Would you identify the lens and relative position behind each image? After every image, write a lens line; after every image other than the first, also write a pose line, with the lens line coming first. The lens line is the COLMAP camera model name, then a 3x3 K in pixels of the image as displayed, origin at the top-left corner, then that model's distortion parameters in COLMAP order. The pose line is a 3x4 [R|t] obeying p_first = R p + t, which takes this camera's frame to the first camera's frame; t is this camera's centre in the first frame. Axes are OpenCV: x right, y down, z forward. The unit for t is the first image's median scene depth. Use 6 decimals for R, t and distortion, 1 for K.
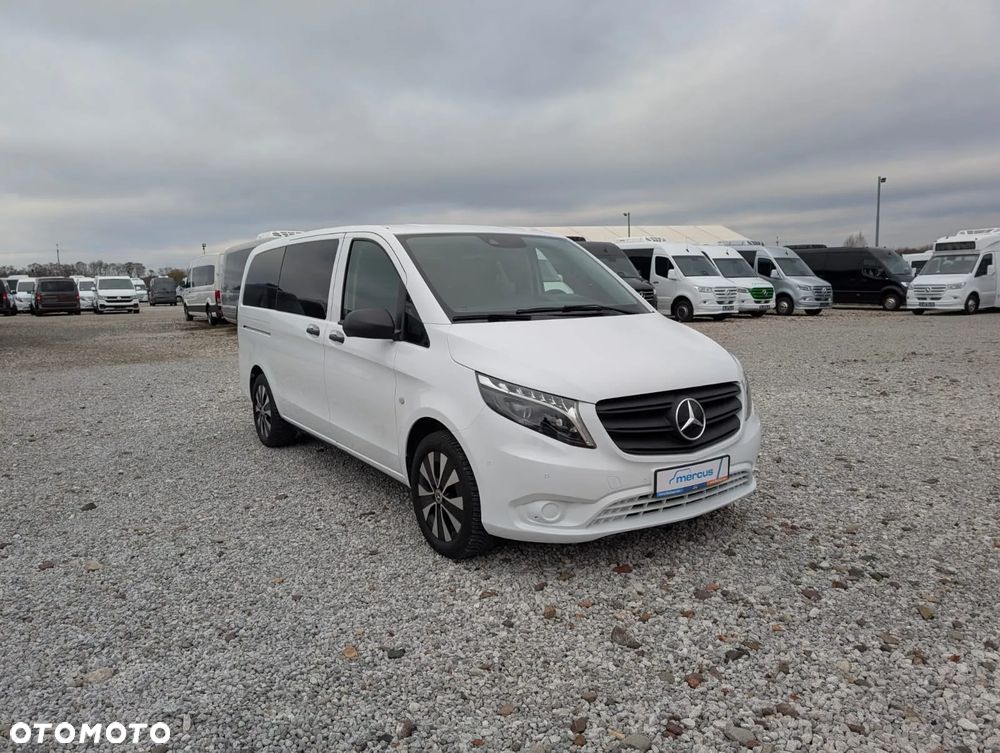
lens RADIAL K [[719.0, 0, 484.1], [0, 719.0, 373.6], [0, 0, 1]] dist [0.017909, -0.004913]
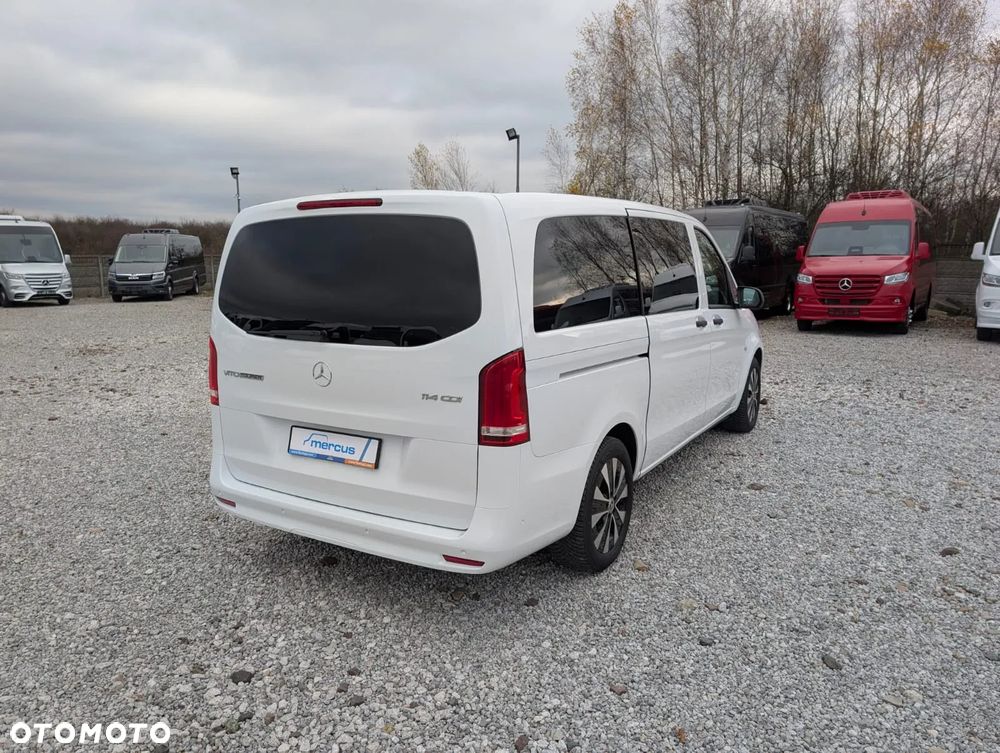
lens RADIAL K [[720.8, 0, 500.0], [0, 720.8, 376.5], [0, 0, 1]] dist [0.015104, -0.010923]
pose [[-0.432976, -0.130303, 0.891938, -0.983437], [0.130044, 0.970116, 0.204851, -0.220598], [-0.891975, 0.204687, -0.403092, 1.664347]]
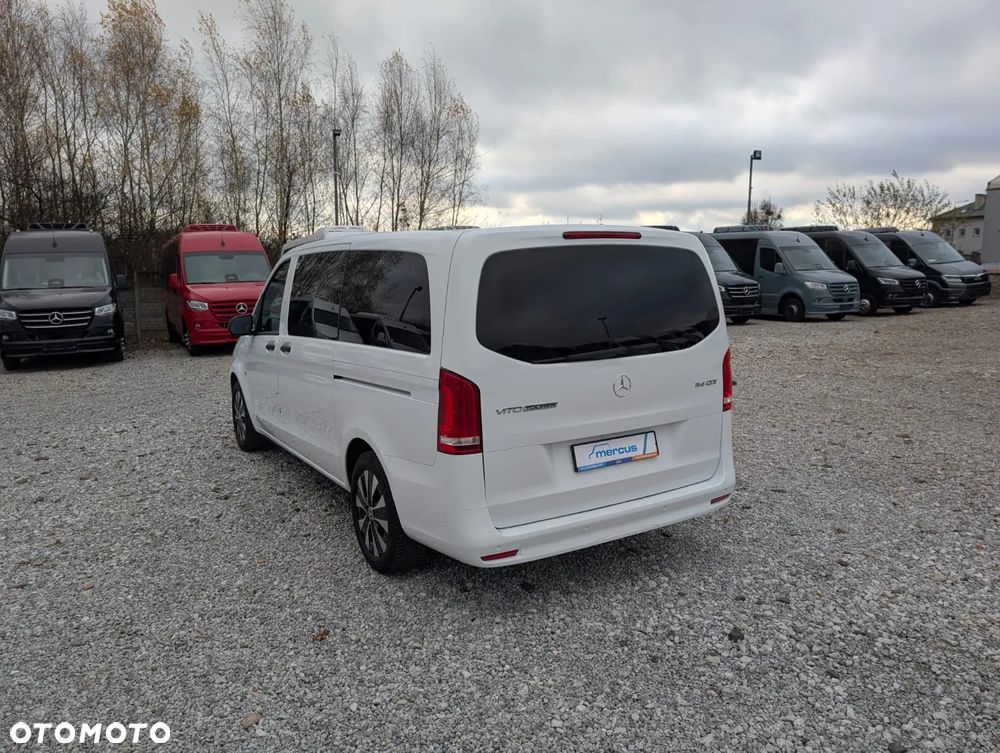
lens RADIAL K [[720.7, 0, 492.1], [0, 720.7, 375.5], [0, 0, 1]] dist [0.020363, -0.016177]
pose [[-0.998059, 0.033489, 0.052499, -0.272725], [0.046475, 0.961727, 0.270040, -0.318862], [-0.041446, 0.271955, -0.961417, 2.222981]]
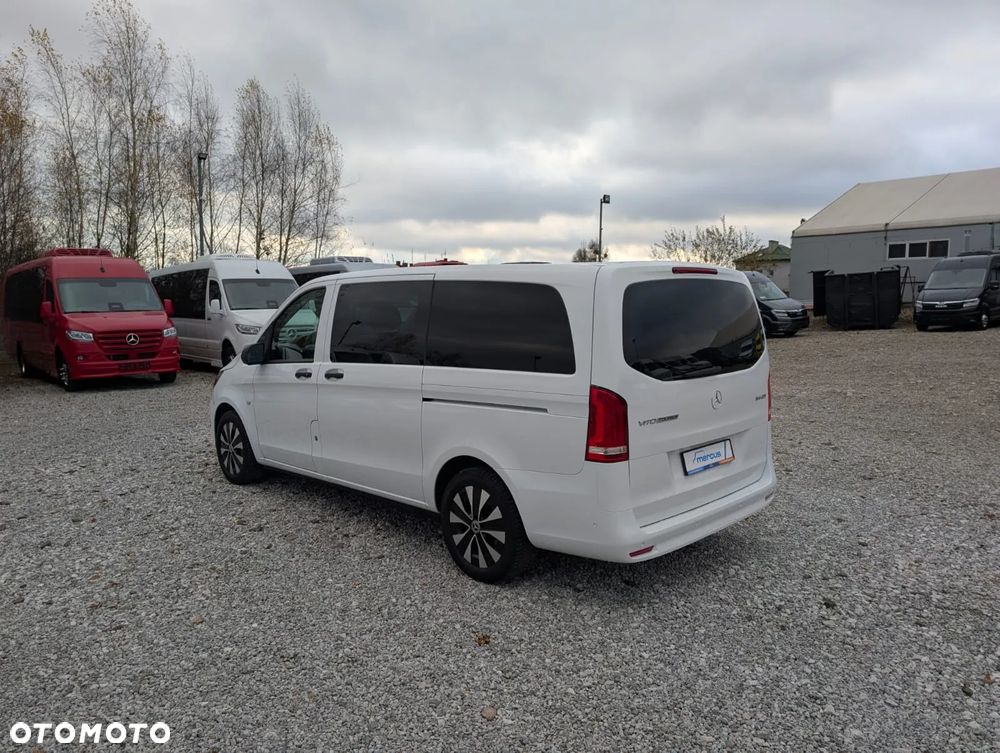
lens RADIAL K [[720.8, 0, 500.0], [0, 720.8, 376.5], [0, 0, 1]] dist [0.015104, -0.010923]
pose [[-0.981961, 0.049812, -0.182403, 0.025182], [0.005752, 0.972098, 0.234503, -0.332530], [0.188995, 0.229224, -0.954849, 2.274090]]
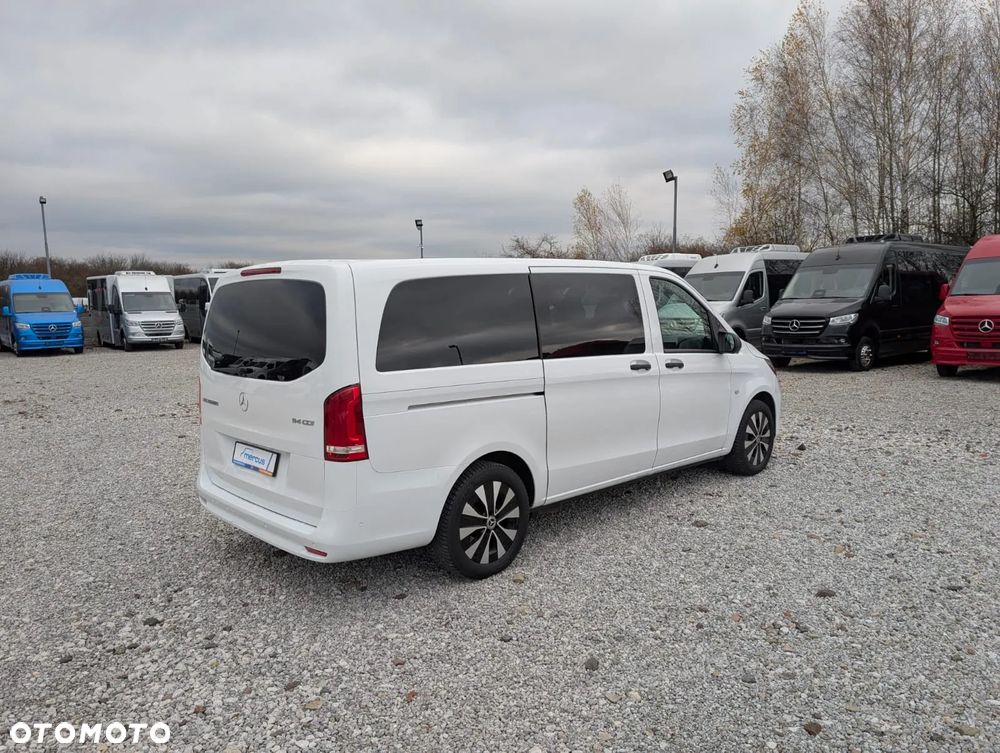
lens RADIAL K [[719.0, 0, 498.2], [0, 719.0, 388.4], [0, 0, 1]] dist [0.014730, -0.004109]
pose [[-0.181051, -0.102219, 0.978147, -1.204009], [0.149071, 0.980240, 0.130030, -0.192278], [-0.972110, 0.169356, -0.162235, 1.400307]]
